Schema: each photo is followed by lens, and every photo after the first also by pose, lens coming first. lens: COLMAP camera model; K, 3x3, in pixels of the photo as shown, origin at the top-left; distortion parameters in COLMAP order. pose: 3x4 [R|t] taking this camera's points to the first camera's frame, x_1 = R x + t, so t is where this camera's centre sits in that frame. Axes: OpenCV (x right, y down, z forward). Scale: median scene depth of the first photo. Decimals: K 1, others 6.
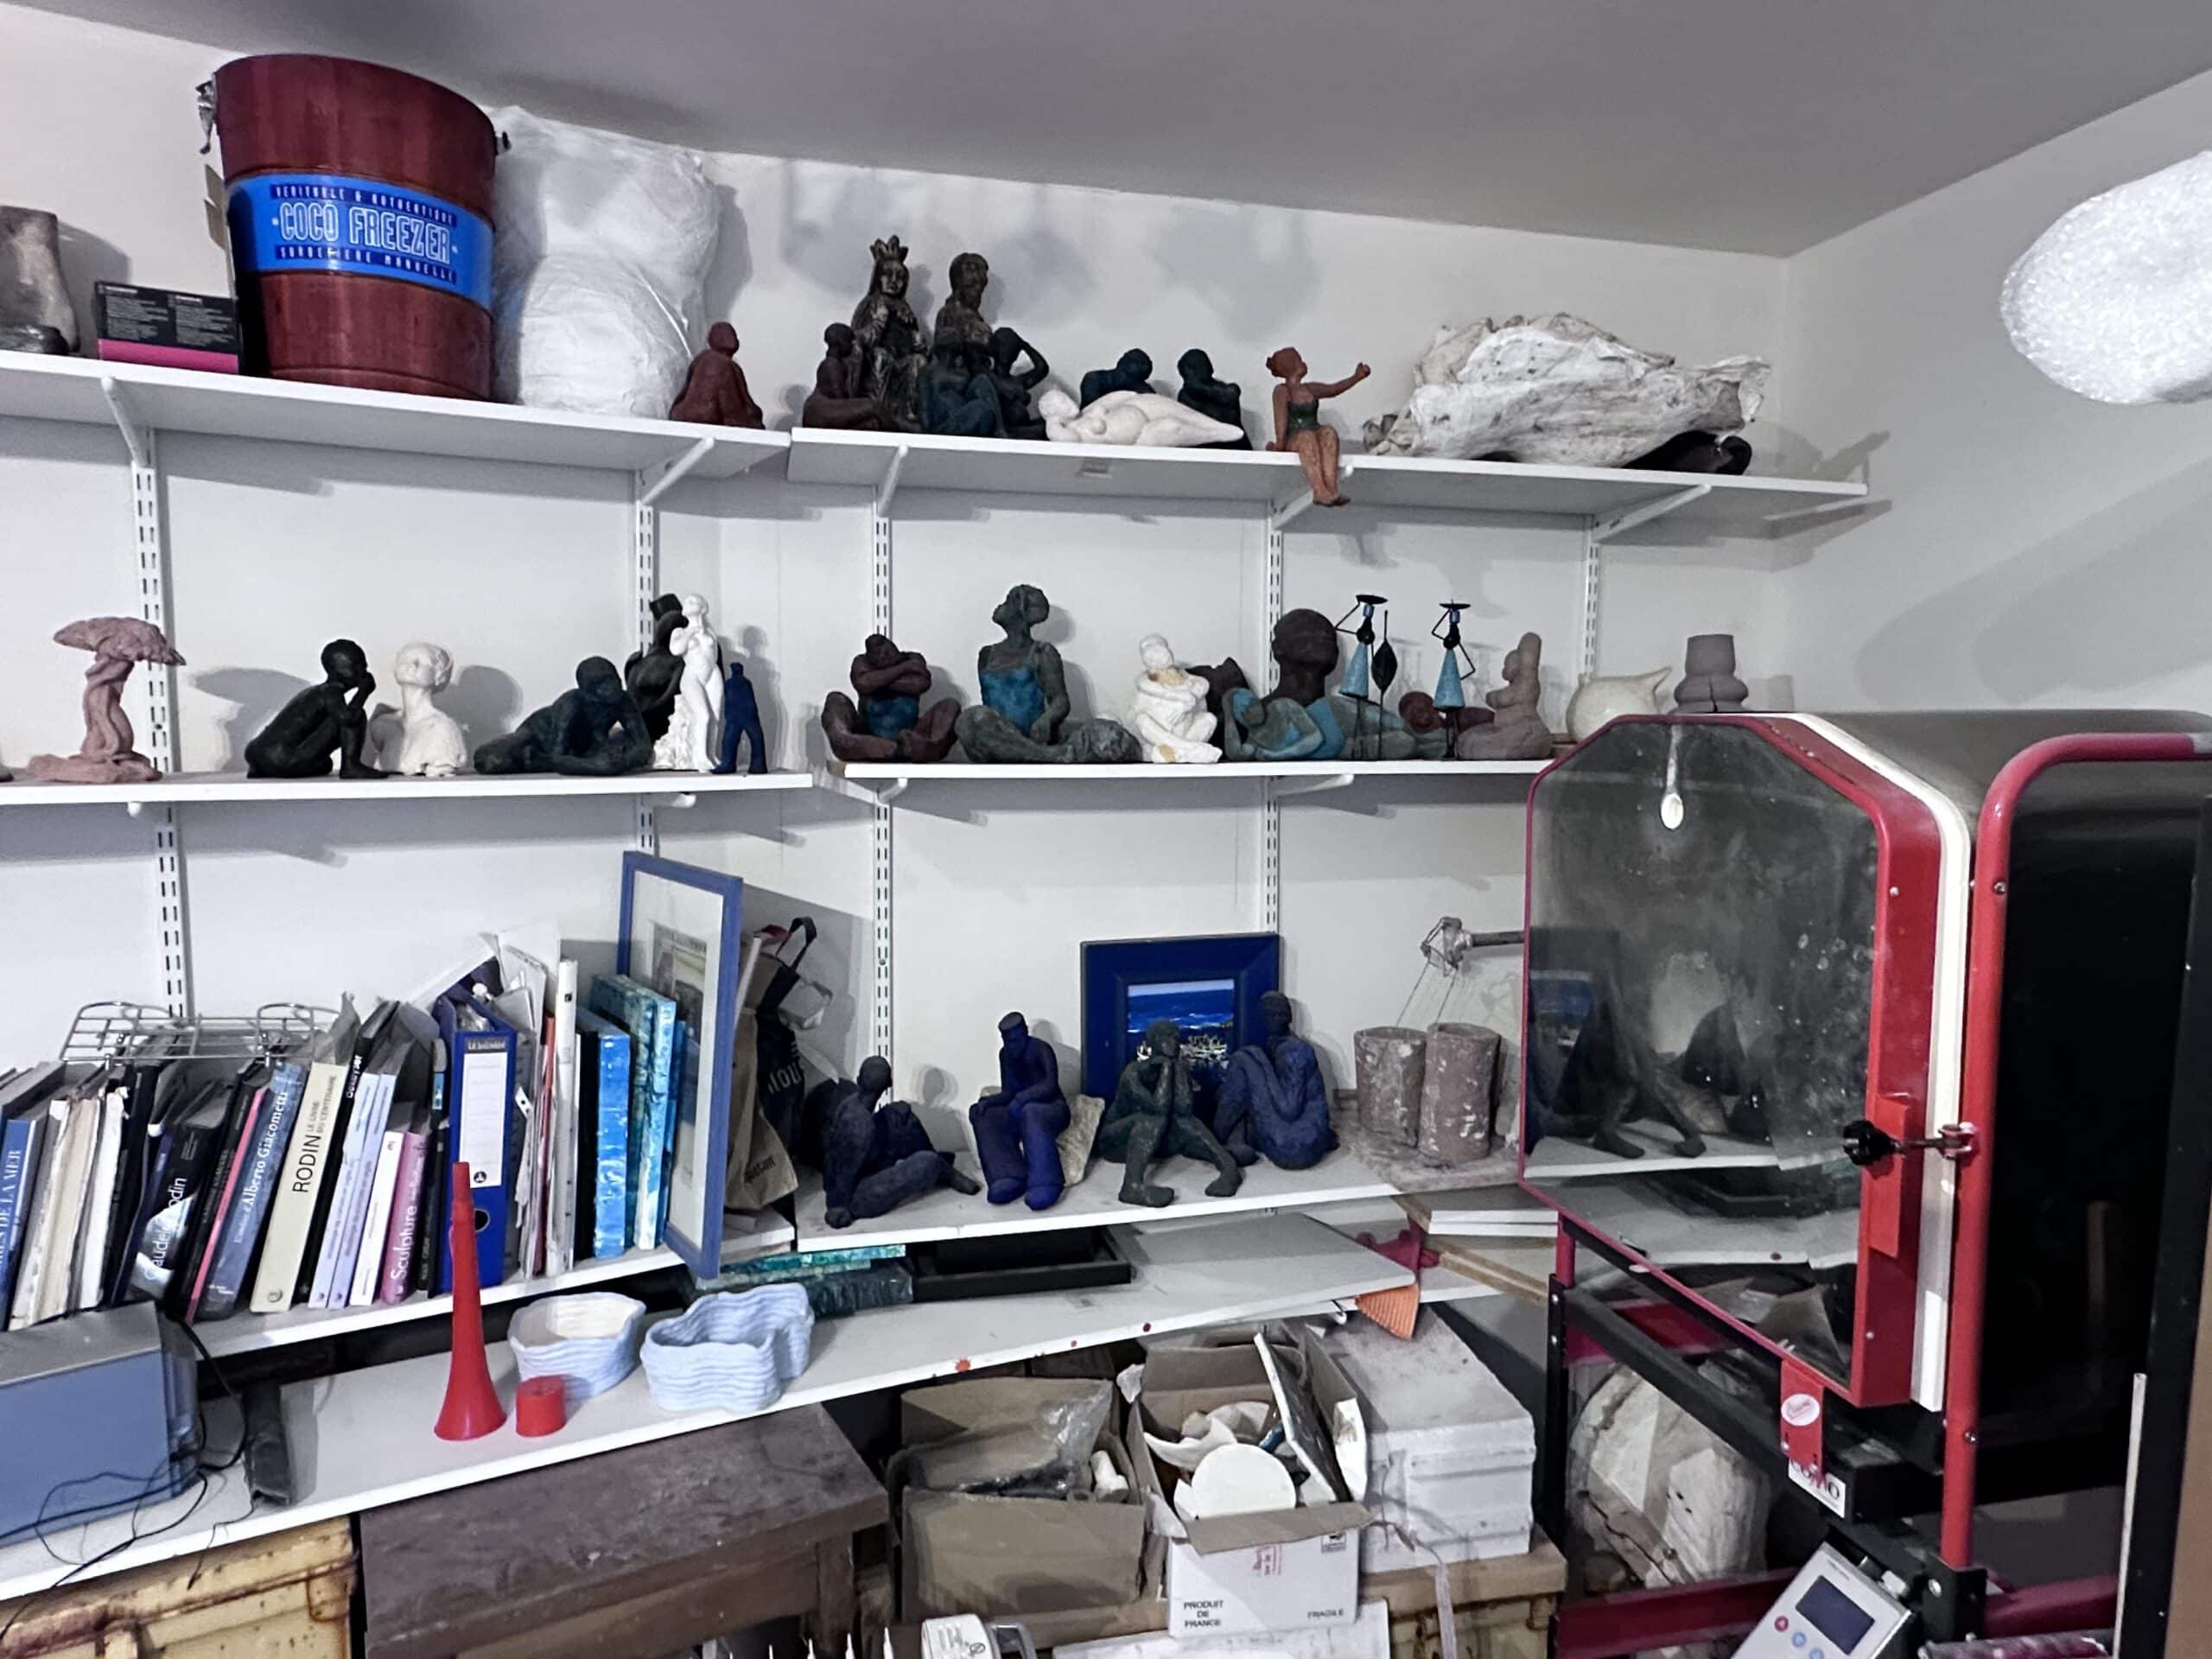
lens RADIAL K [[1372.0, 0, 1106.0], [0, 1372.0, 829.5], [0, 0, 1]] dist [-0.003638, -0.003992]
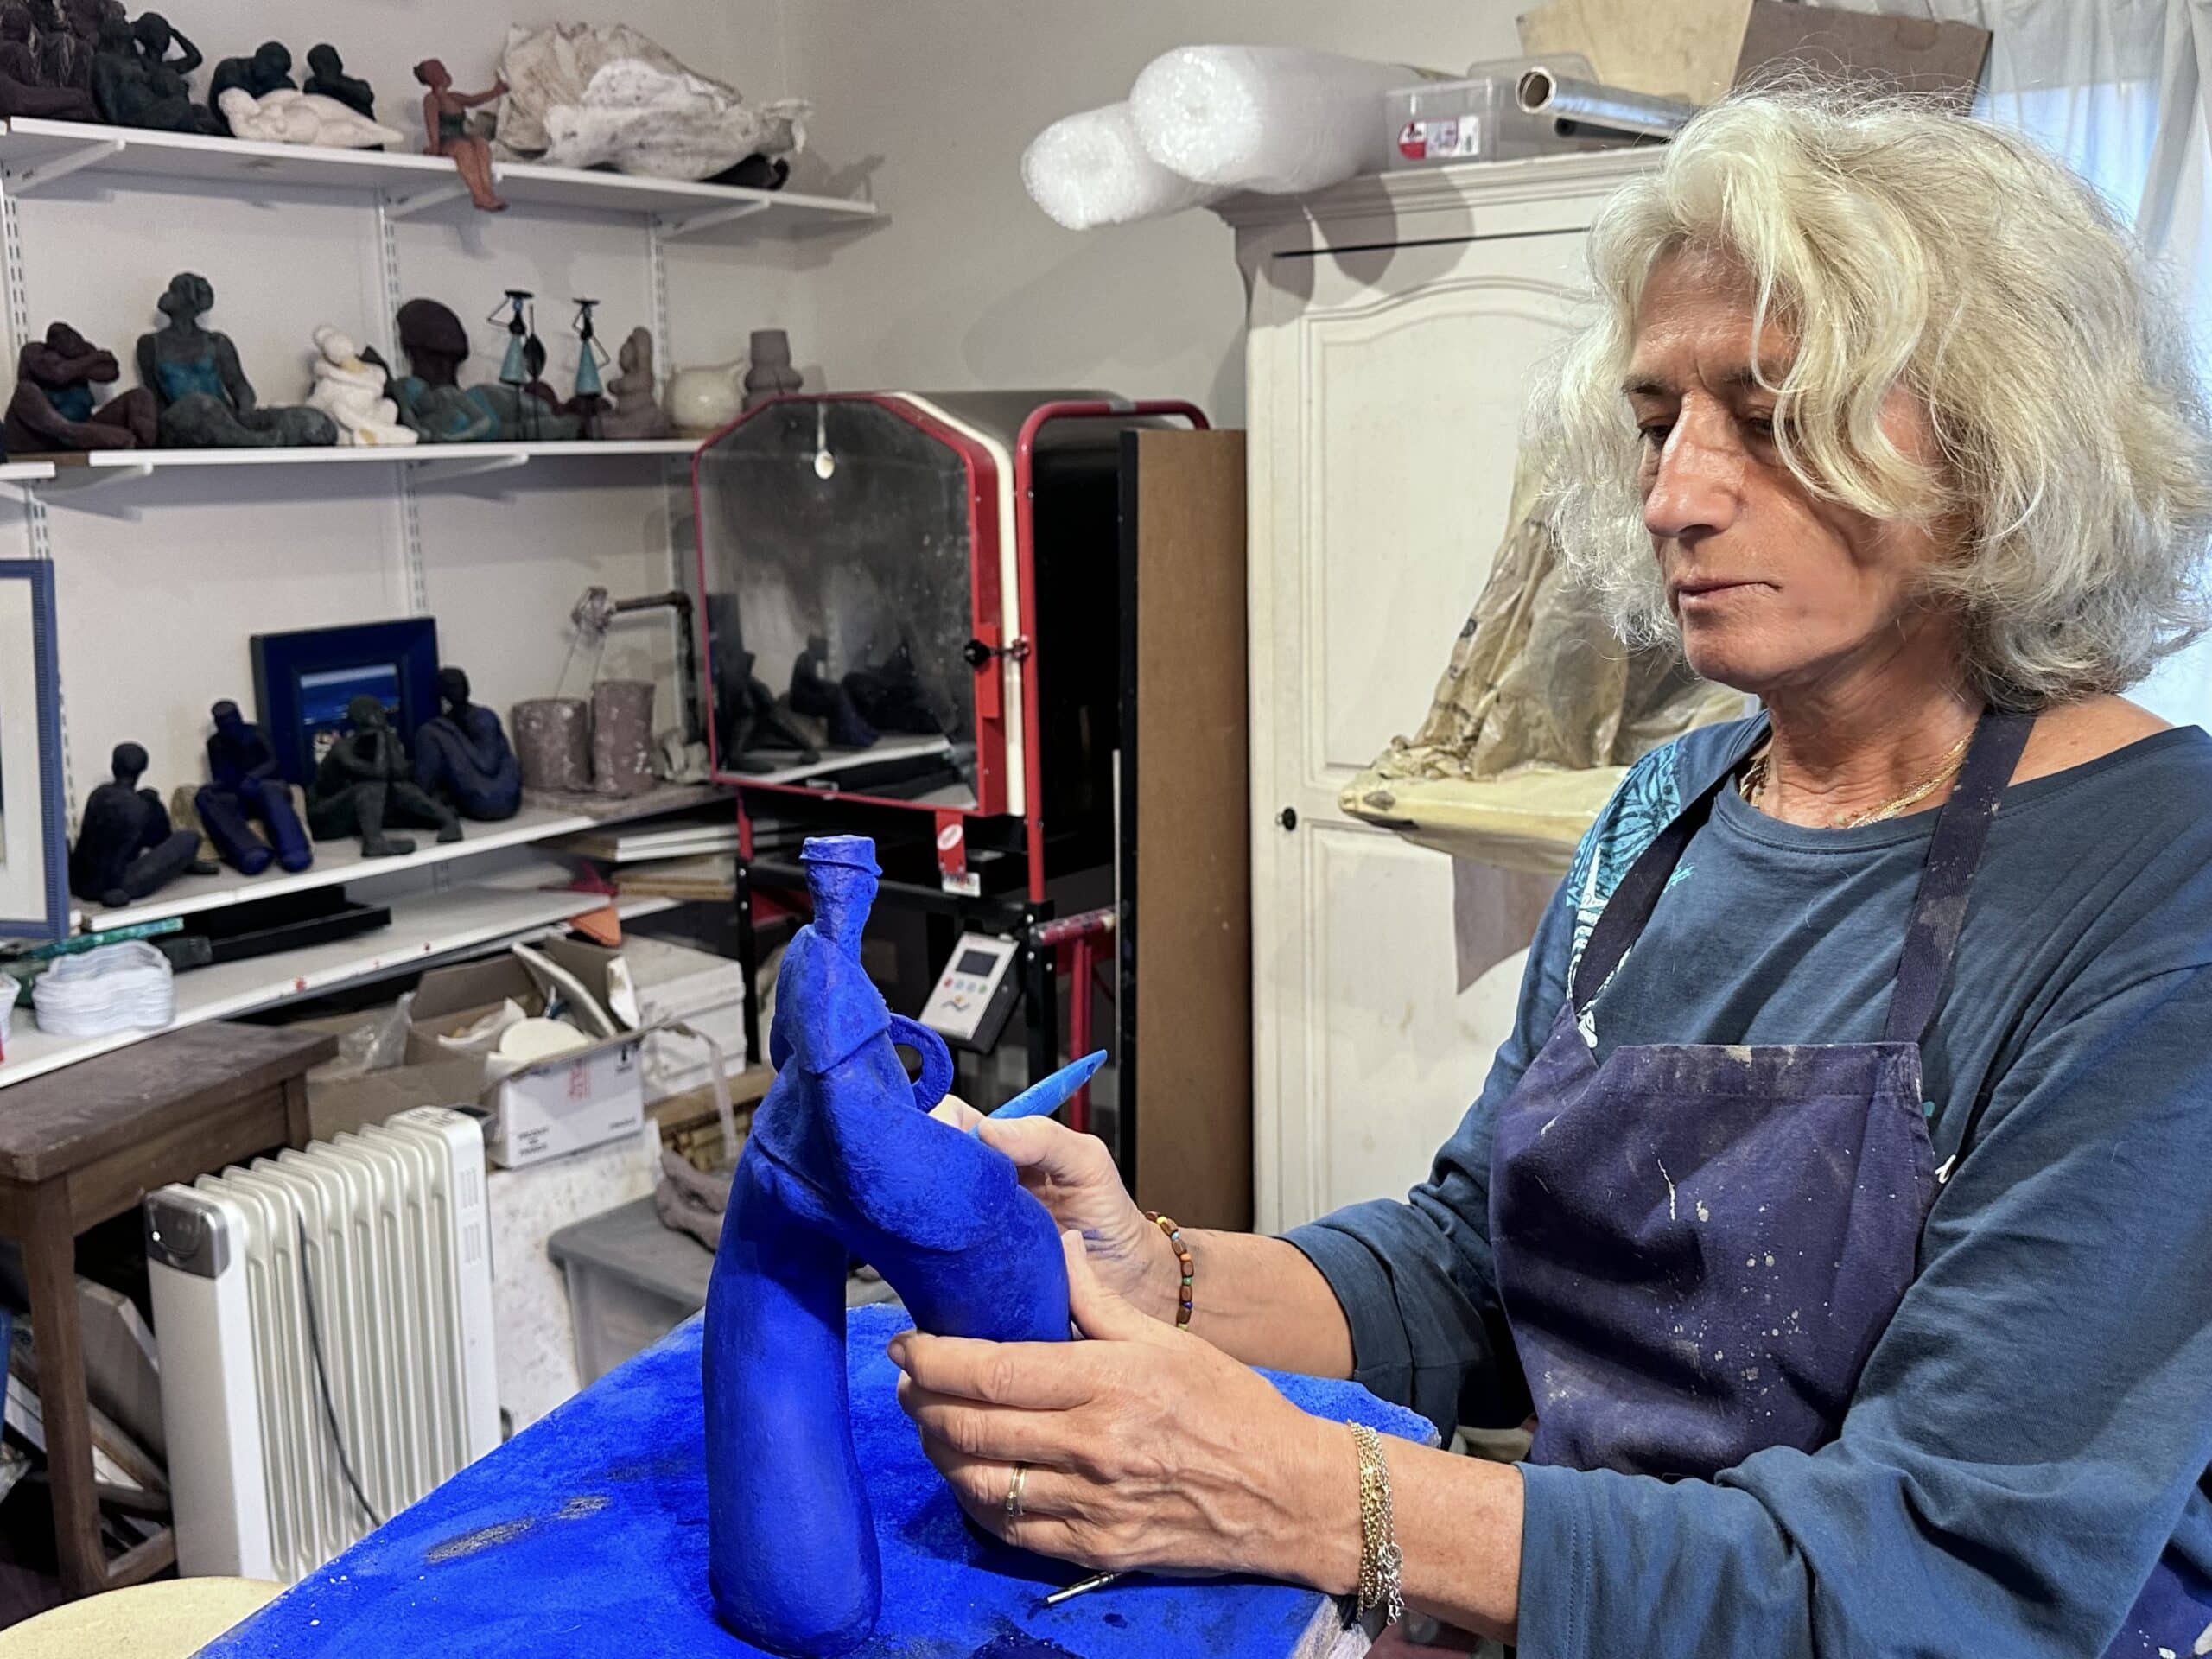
lens RADIAL K [[2226.6, 0, 1106.0], [0, 2226.6, 829.5], [0, 0, 1]] dist [0.254624, -0.592009]
pose [[0.773920, -0.132380, 0.619292, -0.652440], [0.076226, 0.990270, 0.116422, 0.085220], [-0.628679, -0.042896, 0.776481, -0.769815]]
